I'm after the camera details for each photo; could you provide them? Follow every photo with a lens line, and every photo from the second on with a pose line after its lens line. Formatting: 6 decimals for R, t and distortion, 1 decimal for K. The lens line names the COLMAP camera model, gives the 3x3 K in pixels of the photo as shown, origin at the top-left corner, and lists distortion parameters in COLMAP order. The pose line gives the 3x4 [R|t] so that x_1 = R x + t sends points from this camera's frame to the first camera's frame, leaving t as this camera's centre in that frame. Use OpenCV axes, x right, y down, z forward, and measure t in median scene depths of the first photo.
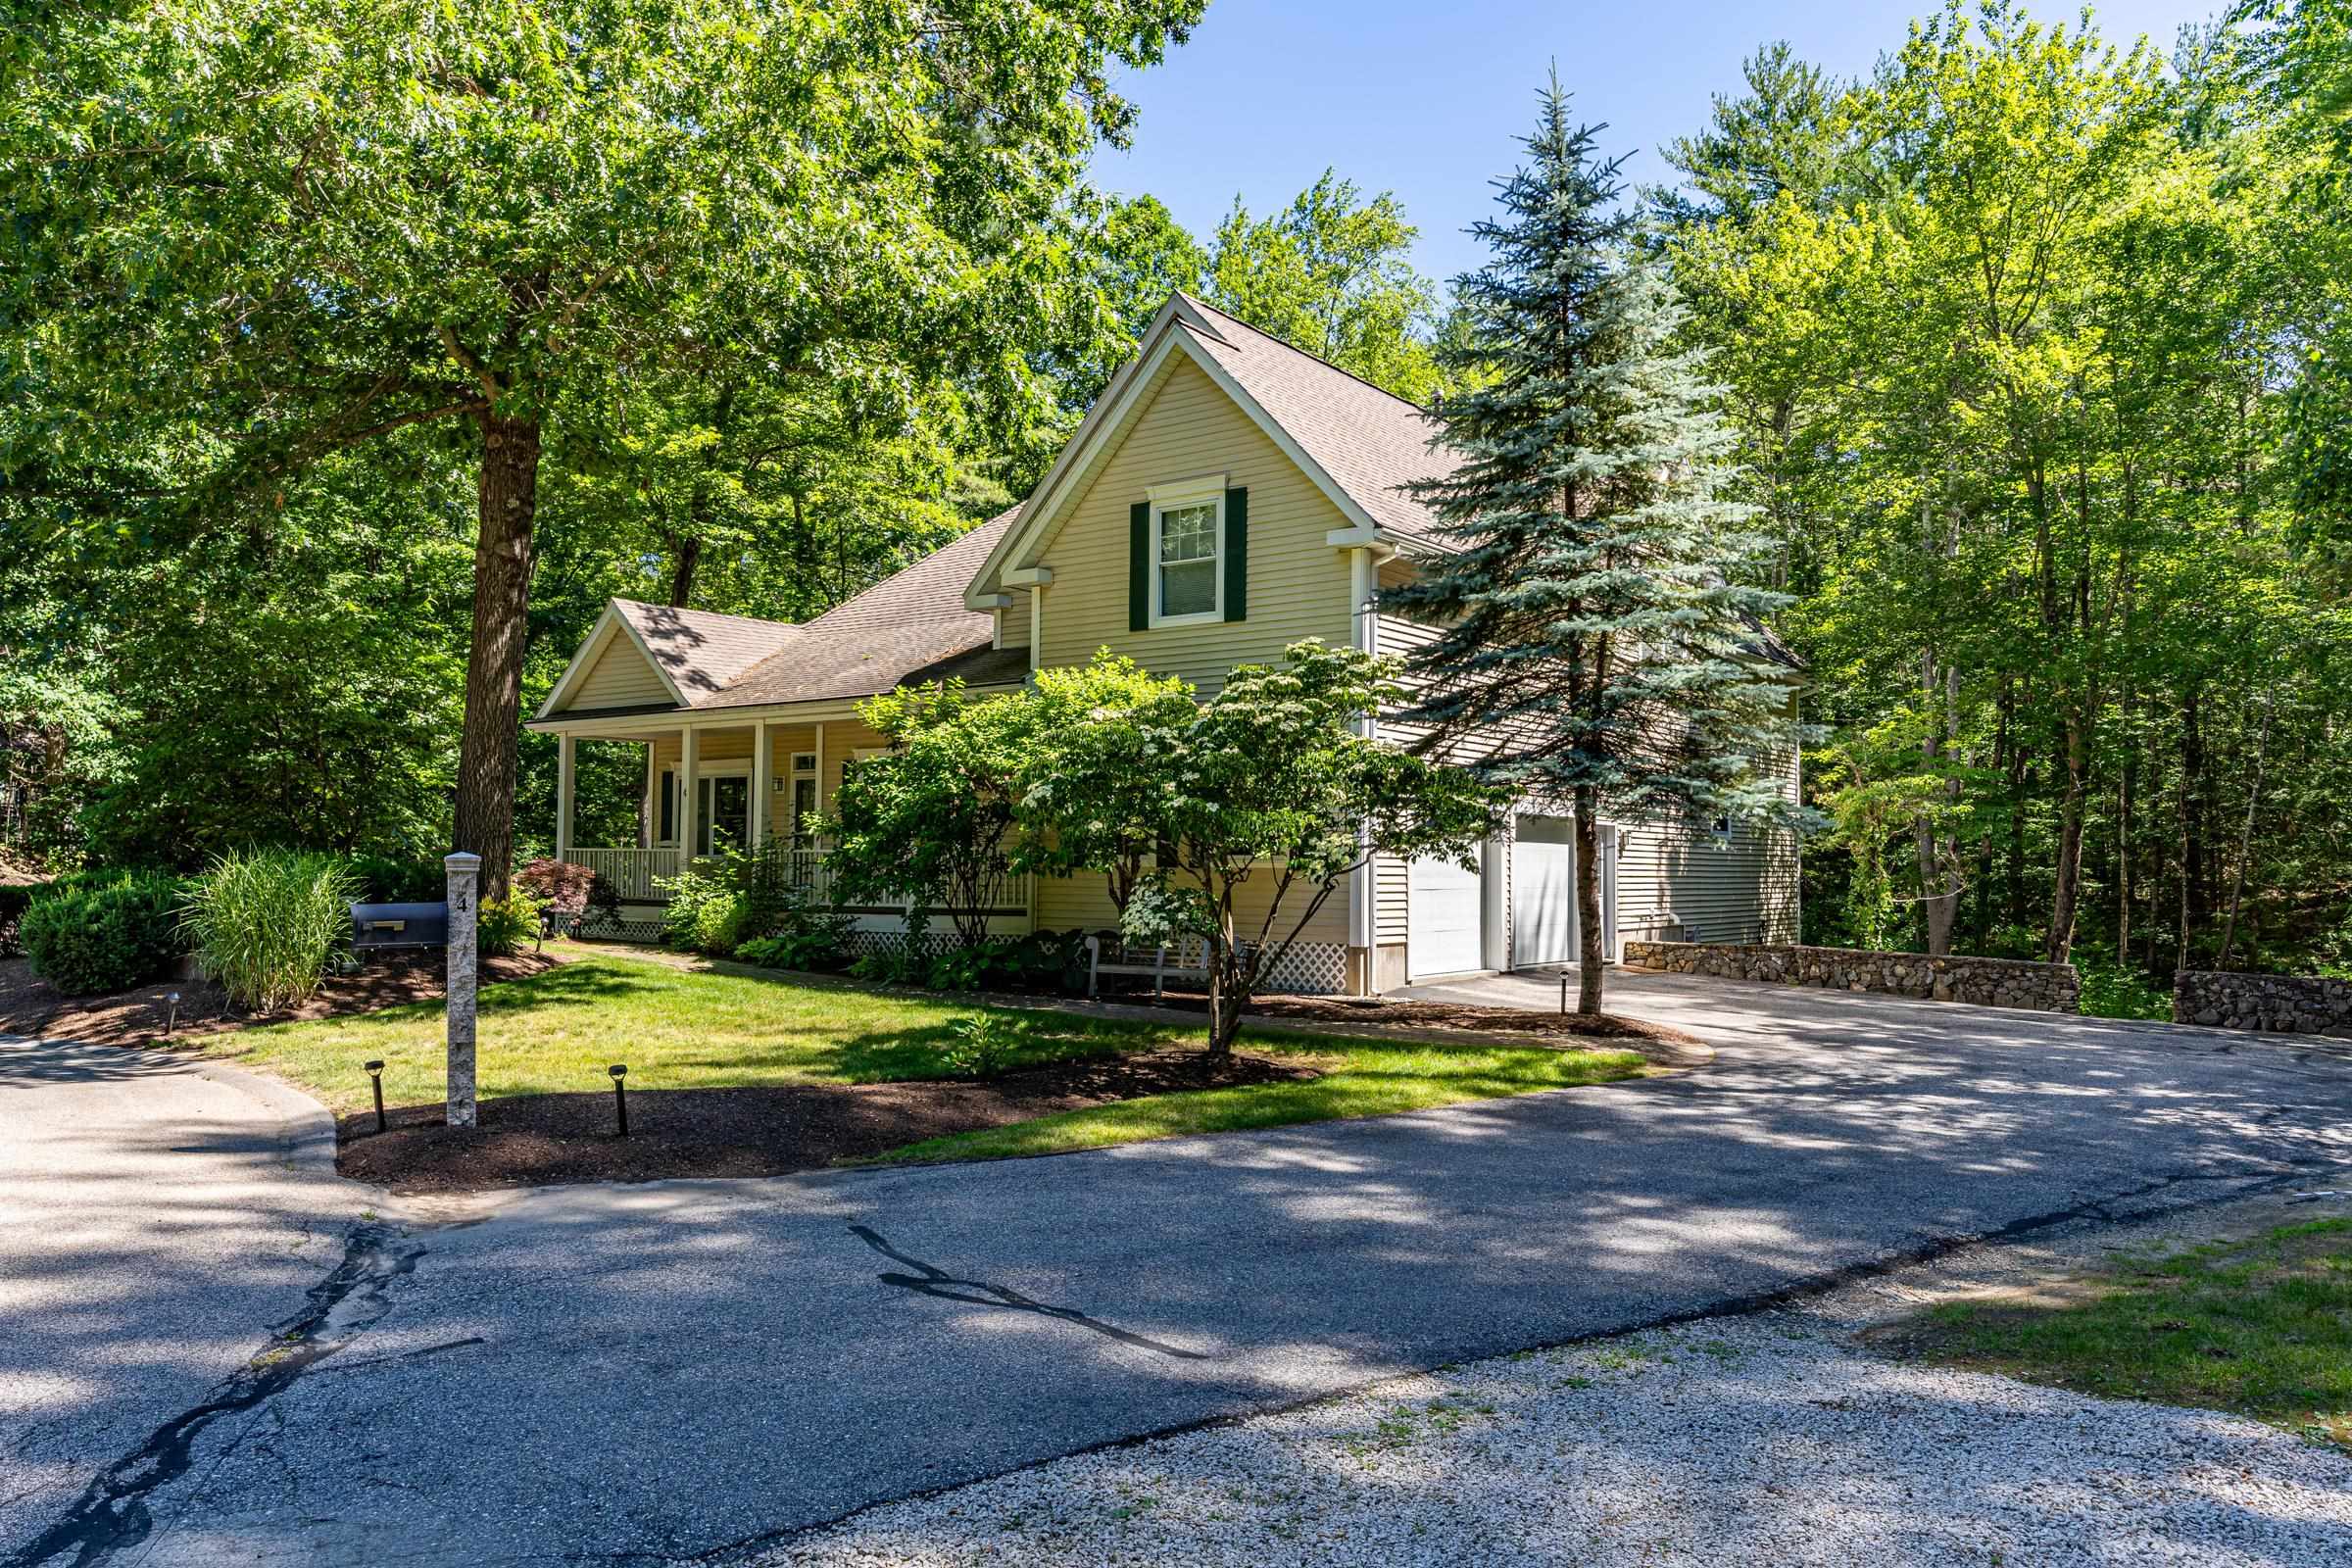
lens RADIAL K [[1615.1, 0, 1176.0], [0, 1615.1, 784.0], [0, 0, 1]] dist [-0.000817, -0.000186]
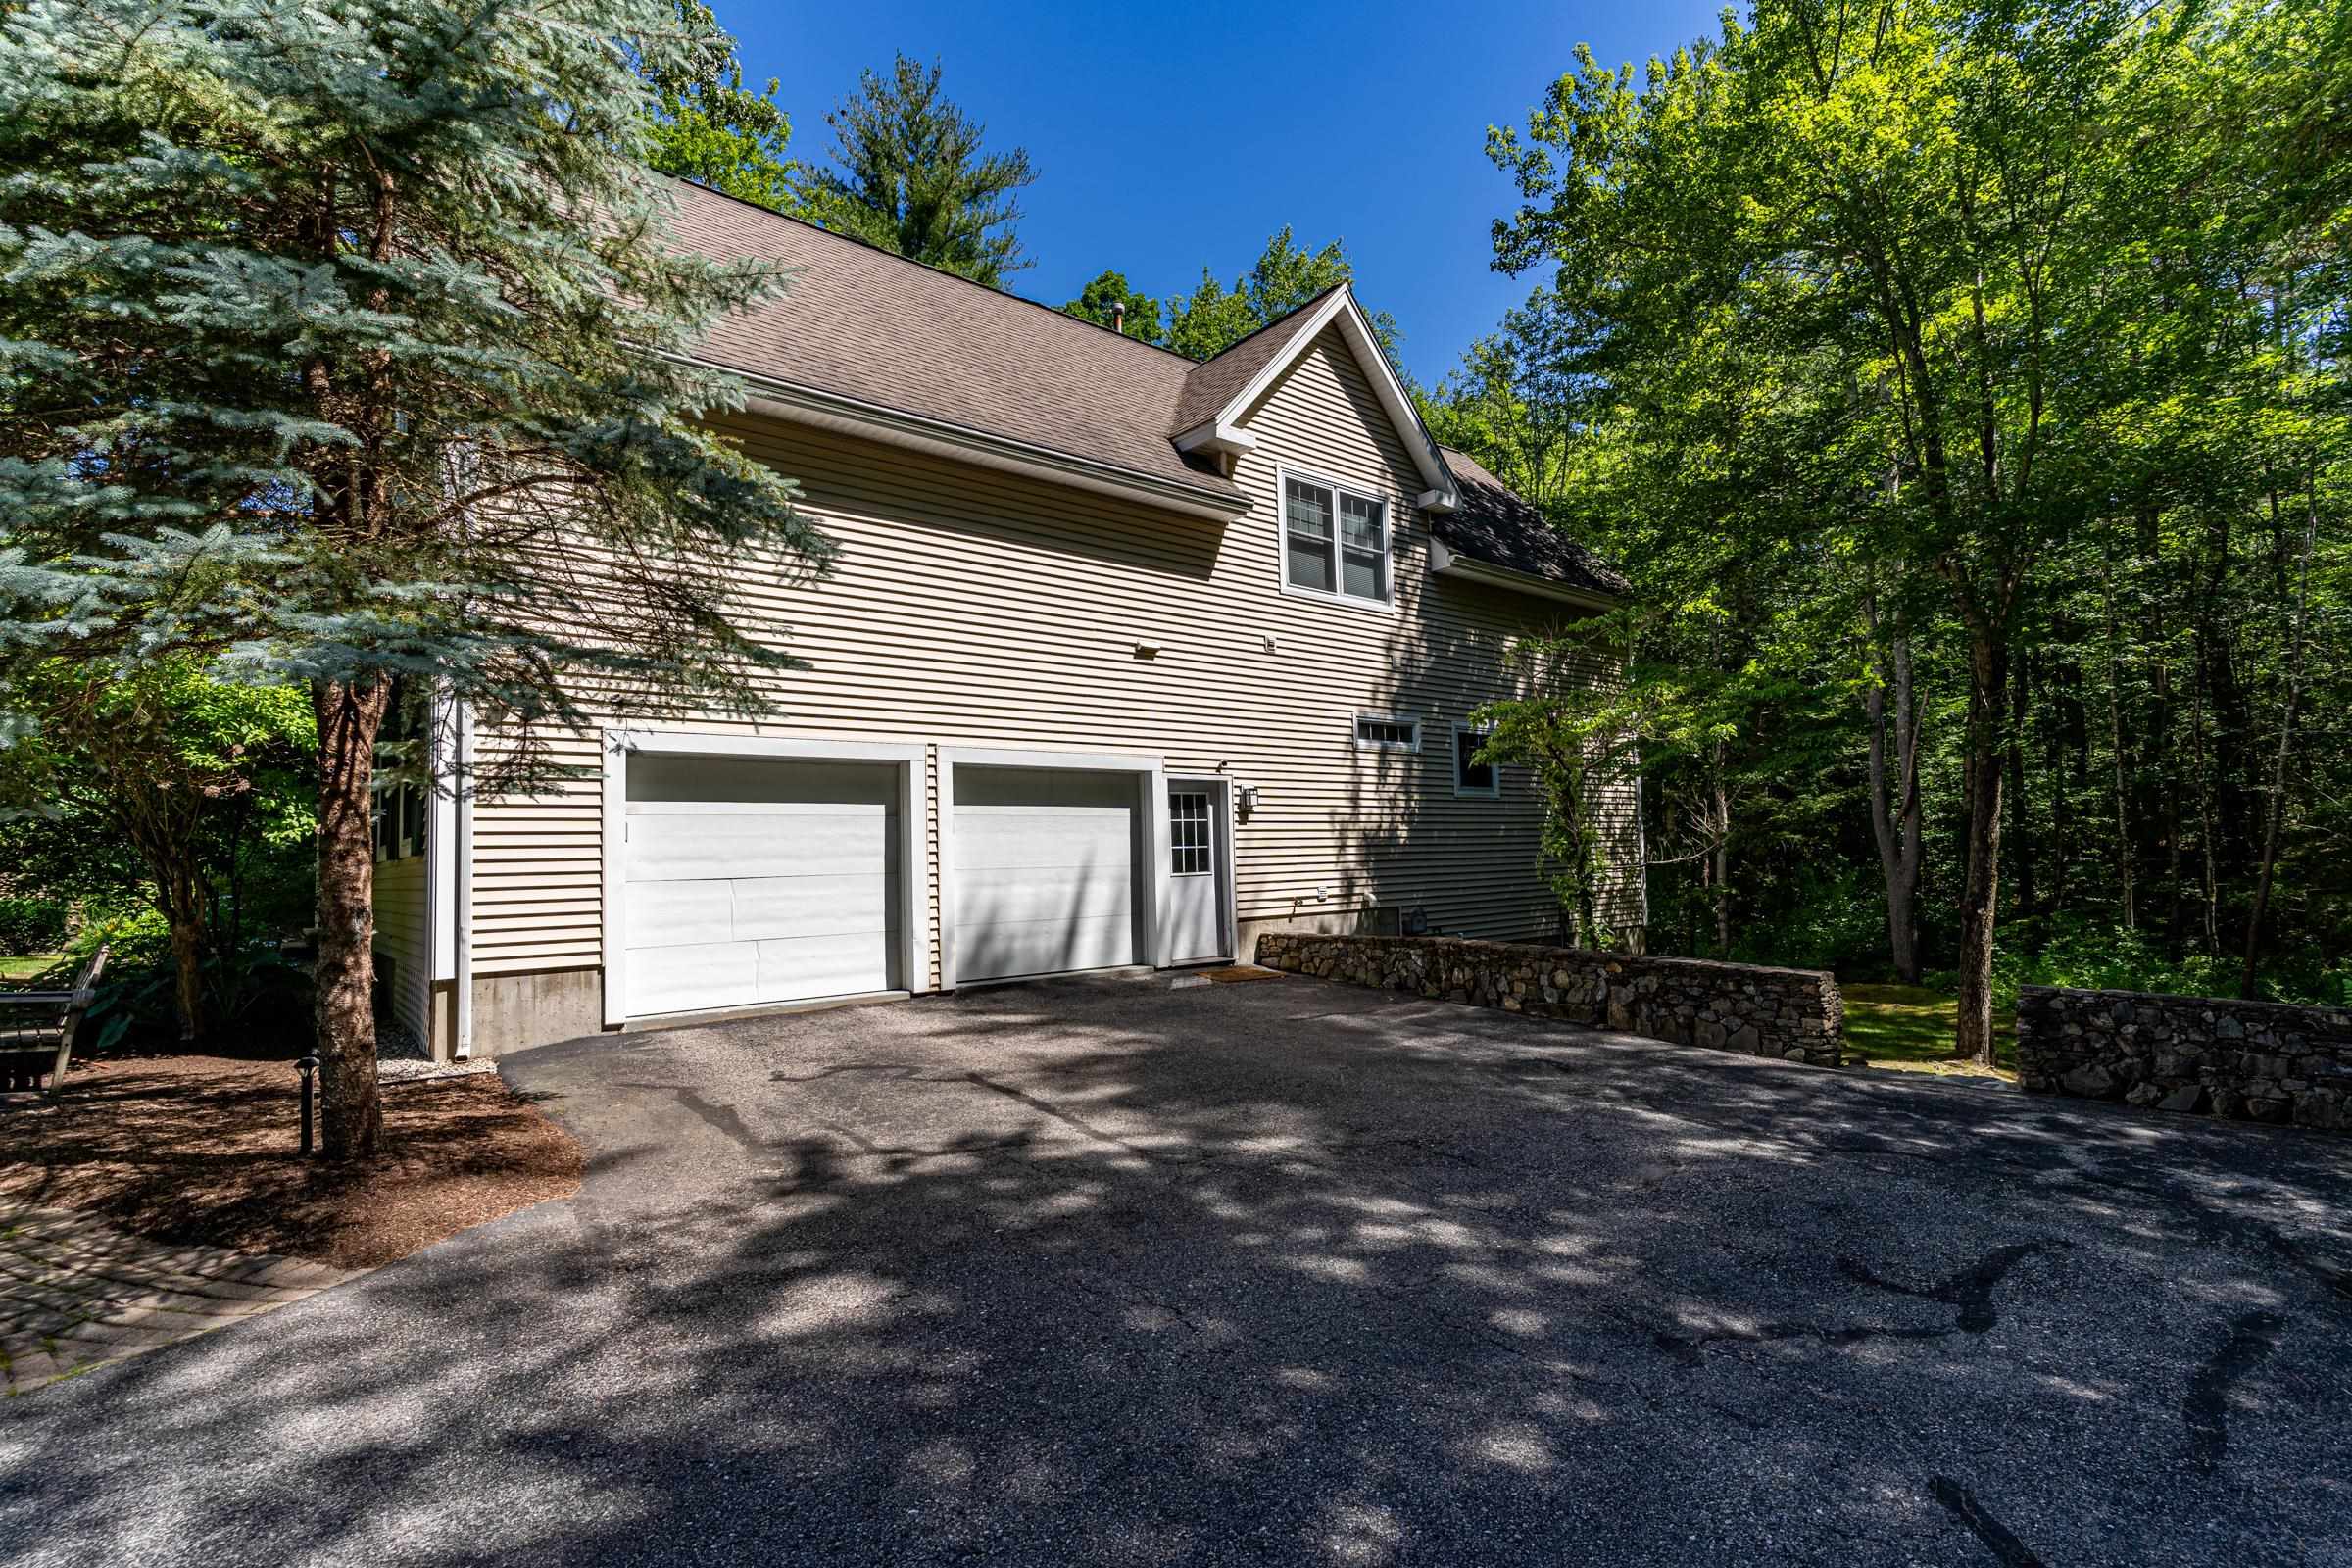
lens RADIAL K [[1107.4, 0, 1176.0], [0, 1107.4, 784.0], [0, 0, 1]] dist [-0.017315, -0.000063]
pose [[0.972440, -0.055765, -0.226384, 0.402700], [0.051741, 0.998380, -0.023673, 0.043113], [0.227338, 0.011307, 0.973750, 0.550205]]
